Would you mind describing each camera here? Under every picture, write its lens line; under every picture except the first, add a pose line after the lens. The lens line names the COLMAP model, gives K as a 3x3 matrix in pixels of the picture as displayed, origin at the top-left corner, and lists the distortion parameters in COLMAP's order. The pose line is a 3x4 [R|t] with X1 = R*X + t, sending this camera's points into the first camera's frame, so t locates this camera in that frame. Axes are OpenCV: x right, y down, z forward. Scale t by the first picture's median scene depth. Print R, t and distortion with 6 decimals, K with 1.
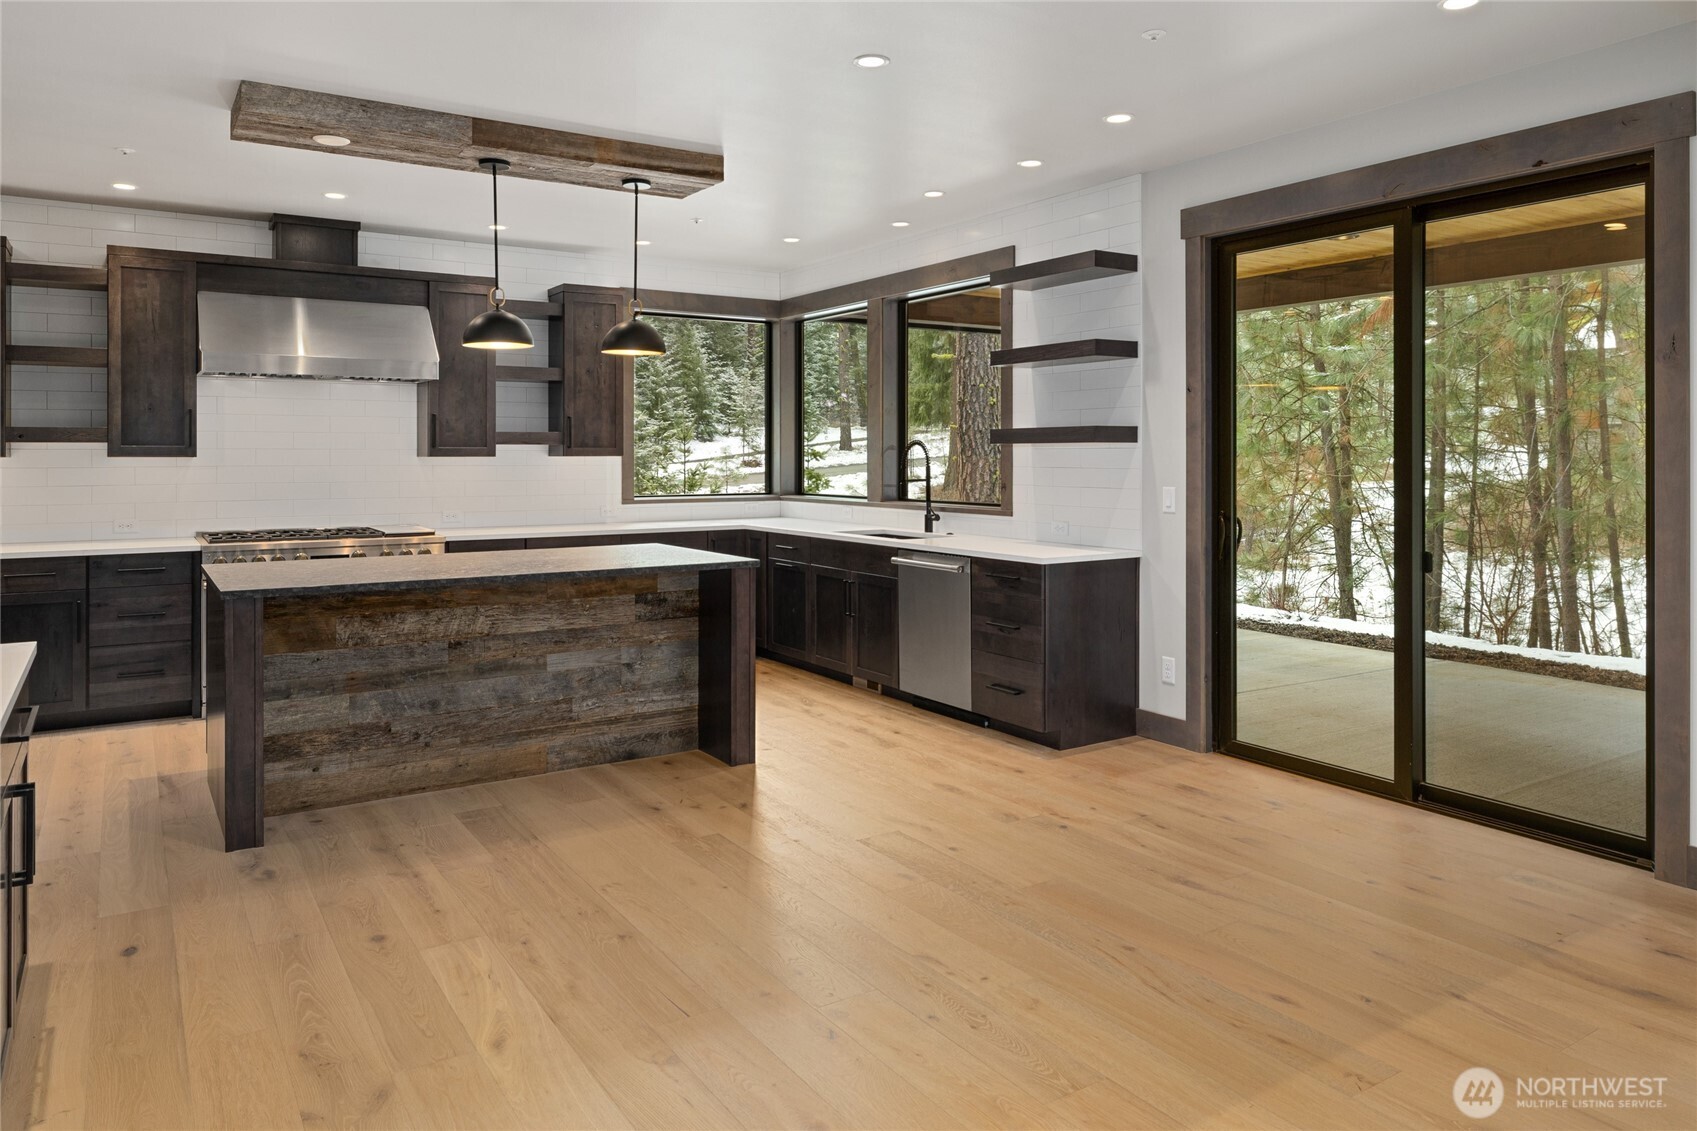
lens RADIAL K [[1116.3, 0, 825.2], [0, 1116.3, 452.5], [0, 0, 1]] dist [-0.000541, 0.006259]
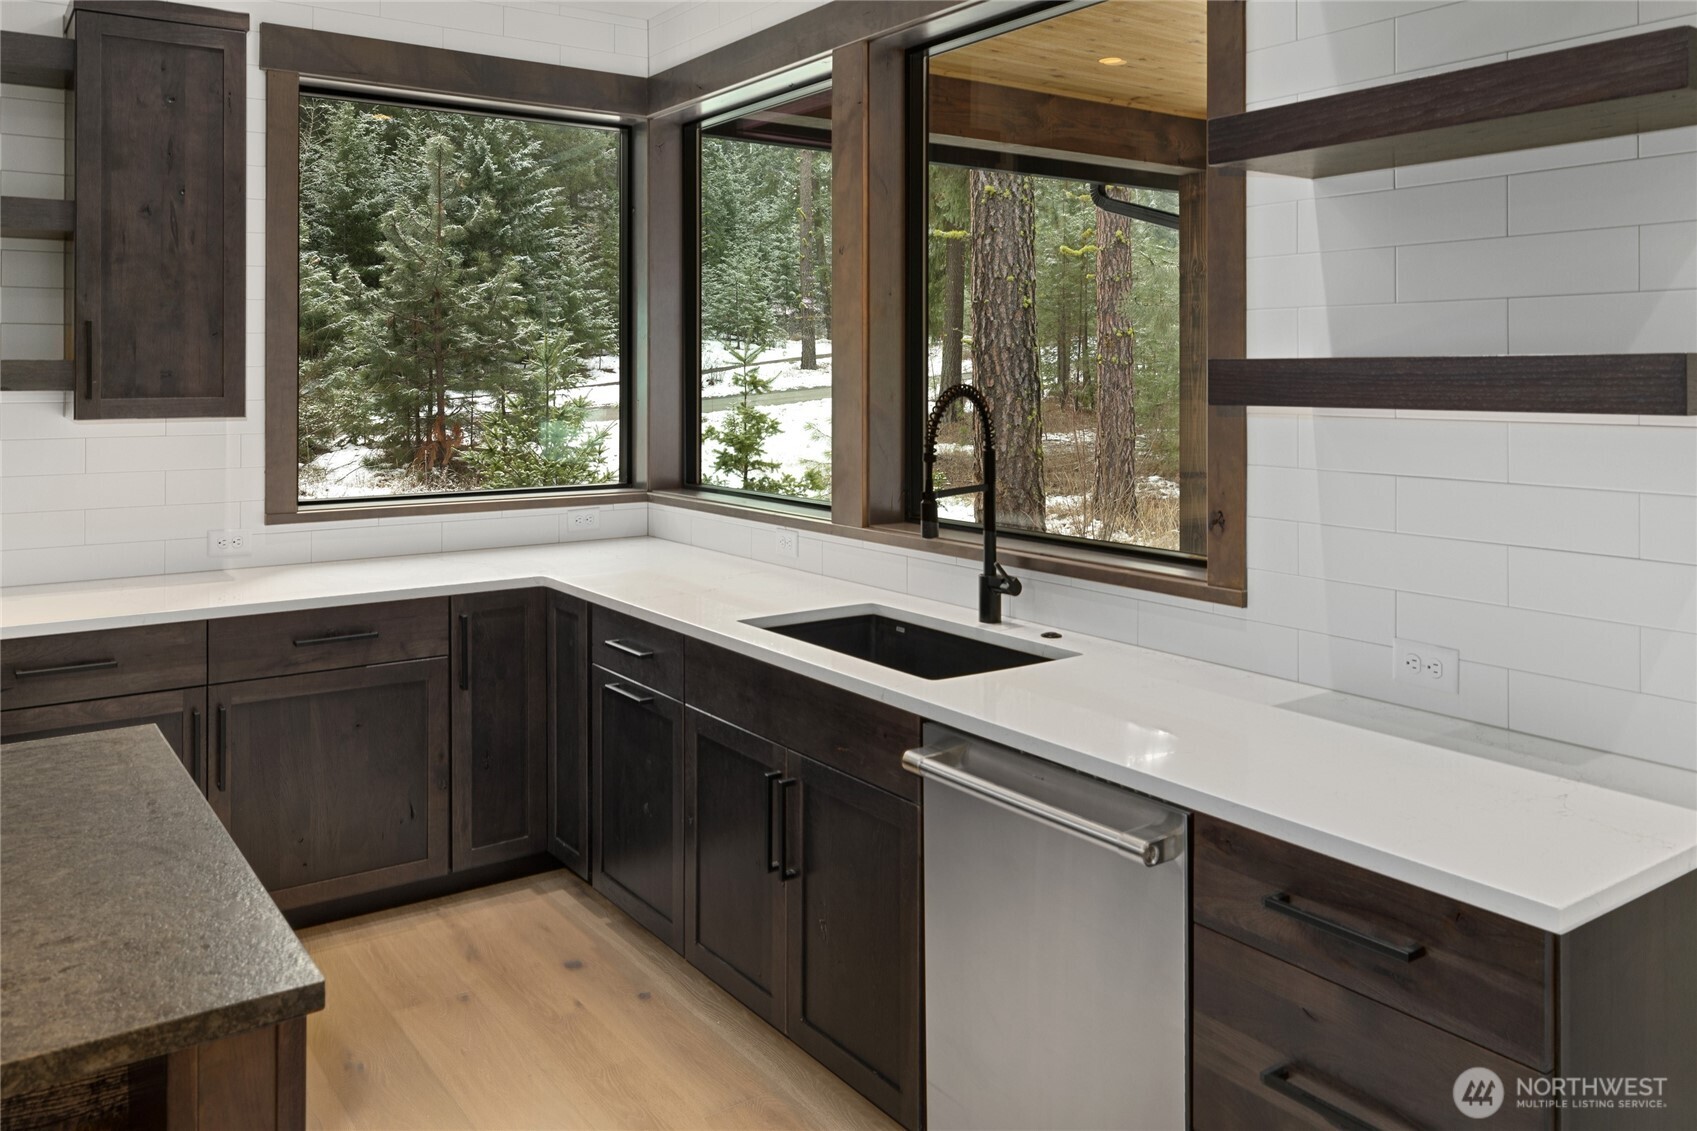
lens RADIAL K [[1300.4, 0, 849.0], [0, 1300.4, 366.8], [0, 0, 1]] dist [-0.010468, 0.013416]
pose [[0.998844, 0.000705, 0.048068, 0.025362], [-0.000614, 0.999998, -0.001913, -0.018036], [-0.048070, 0.001881, 0.998842, 0.627985]]
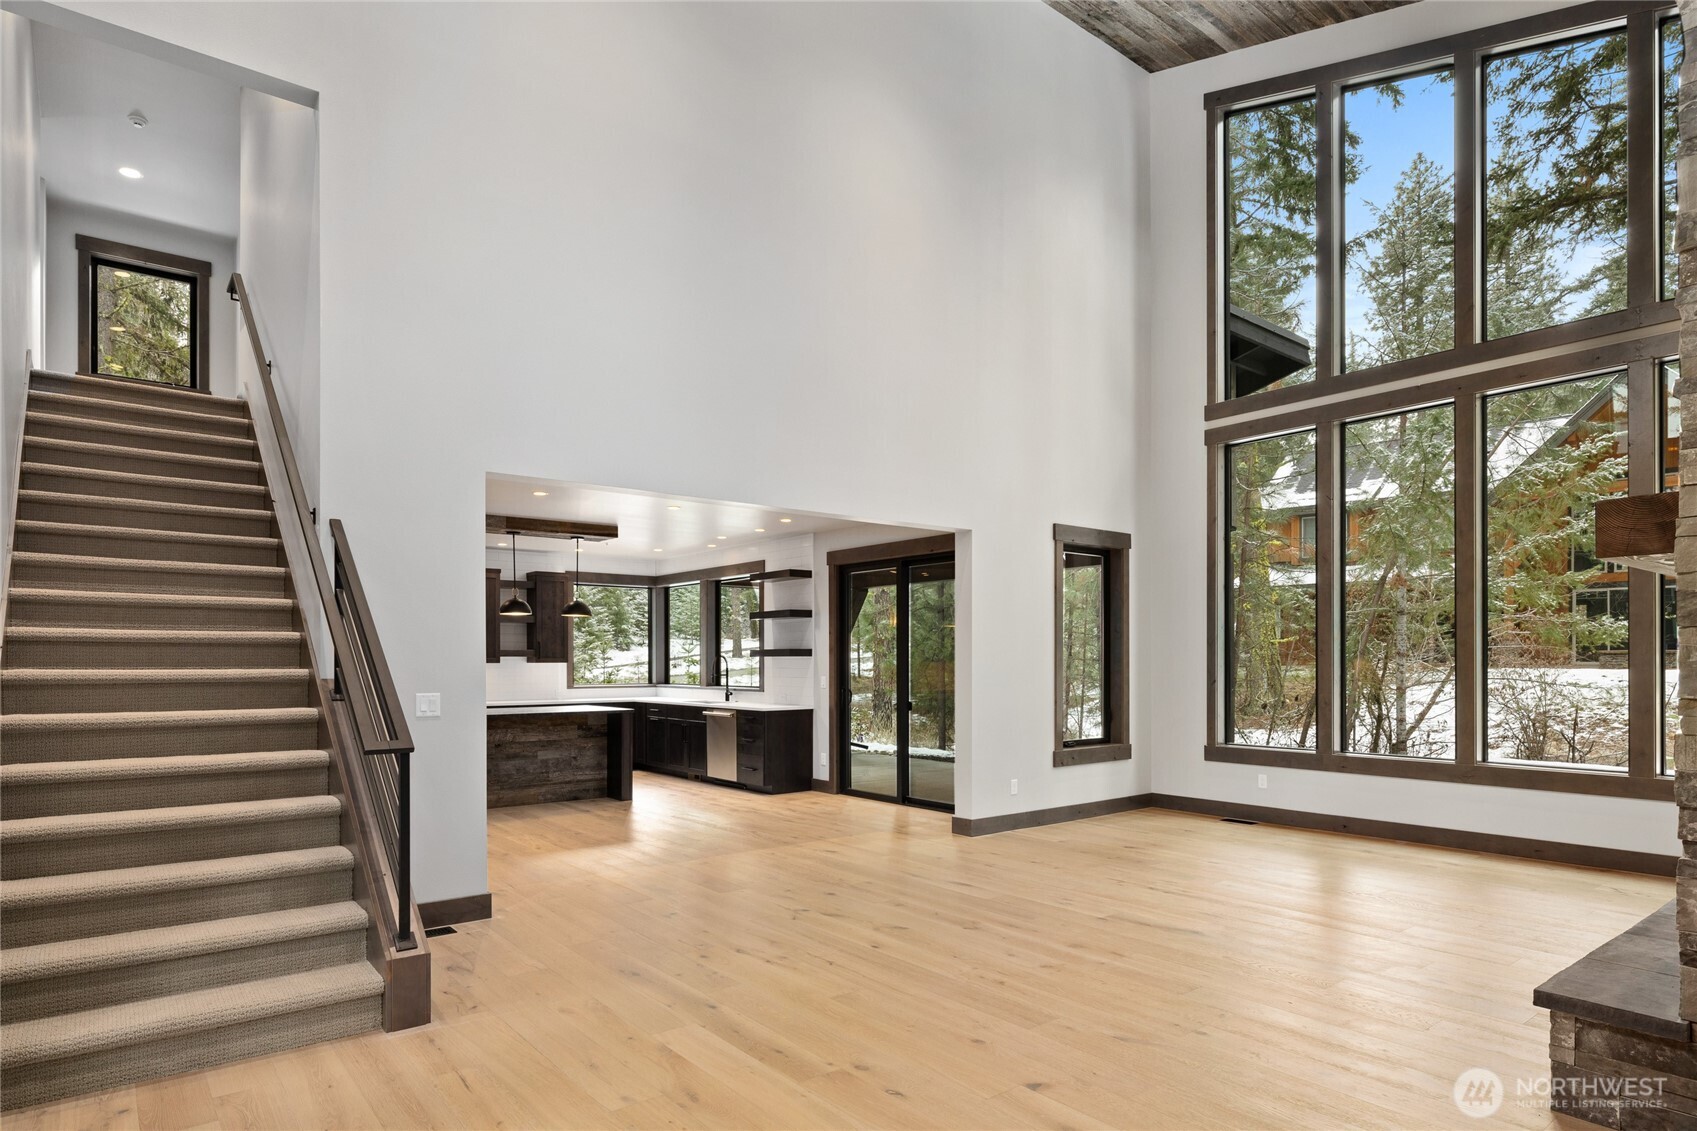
lens RADIAL K [[956.3, 0, 832.5], [0, 956.3, 662.9], [0, 0, 1]] dist [-0.004117, 0.000223]
pose [[0.994438, -0.001367, 0.105314, 0.112832], [0.000933, 0.999991, 0.004176, -0.003614], [-0.105319, -0.004054, 0.994430, -0.794629]]
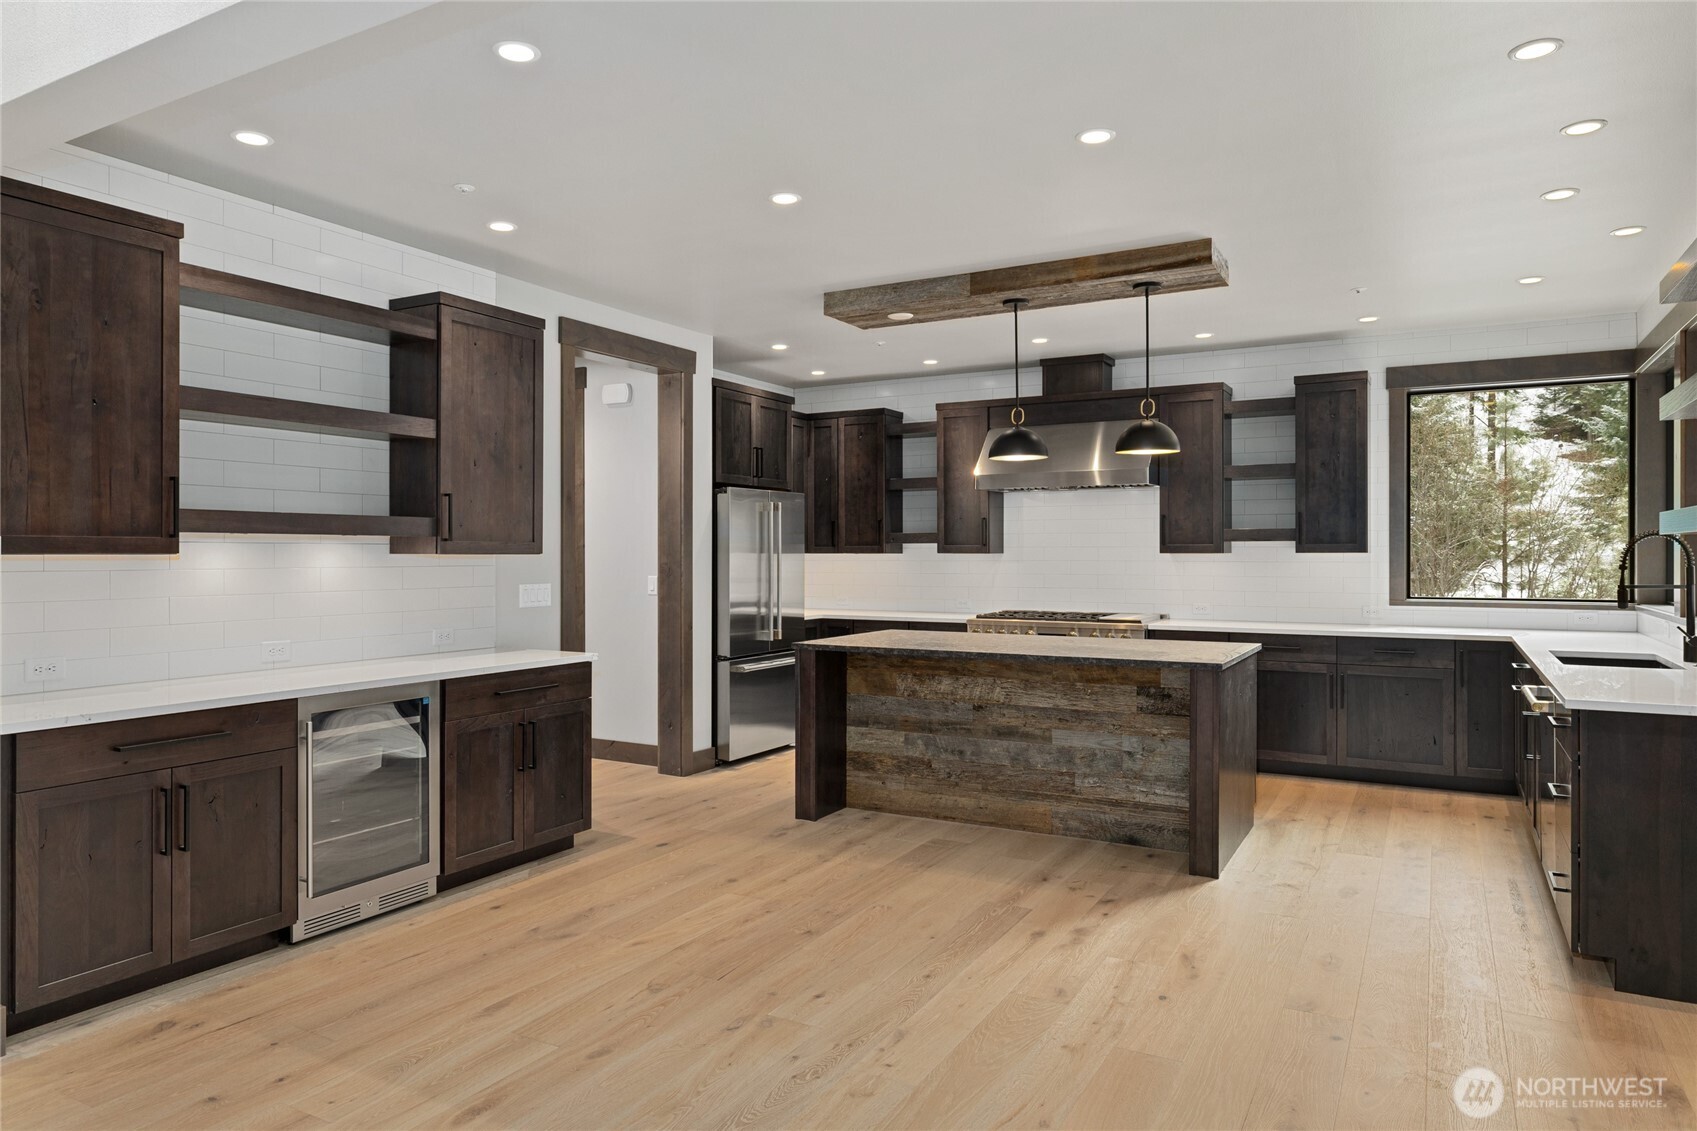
lens RADIAL K [[1073.8, 0, 854.8], [0, 1073.8, 553.2], [0, 0, 1]] dist [-0.002221, 0.005116]
pose [[0.473204, -0.000007, -0.880953, 0.497440], [0.002982, 0.999994, 0.001593, 0.001278], [0.880948, -0.003381, 0.473202, 0.256265]]
